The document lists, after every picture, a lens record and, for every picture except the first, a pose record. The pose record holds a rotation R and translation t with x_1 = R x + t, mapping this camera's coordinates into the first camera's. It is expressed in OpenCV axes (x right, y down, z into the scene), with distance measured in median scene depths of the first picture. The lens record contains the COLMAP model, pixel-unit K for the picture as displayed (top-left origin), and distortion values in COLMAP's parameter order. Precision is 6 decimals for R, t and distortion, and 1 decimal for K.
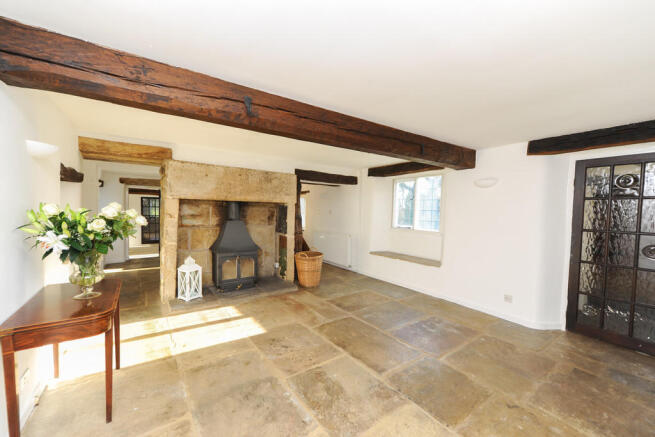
lens RADIAL K [[258.3, 0, 326.4], [0, 258.3, 222.3], [0, 0, 1]] dist [0.001817, 0.000219]
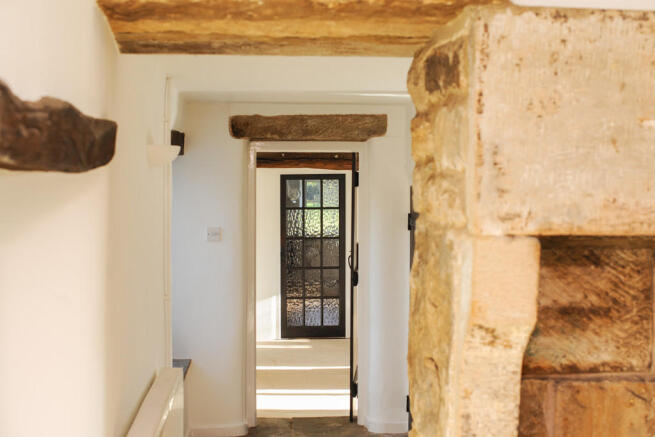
lens RADIAL K [[937.3, 0, 327.1], [0, 937.3, 218.1], [0, 0, 1]] dist [-0.101968, 0.000000]
pose [[0.849856, -0.002238, -0.527010, -0.316651], [-0.009314, 0.999771, -0.019265, -0.076355], [0.526933, 0.021281, 0.849640, 0.358469]]
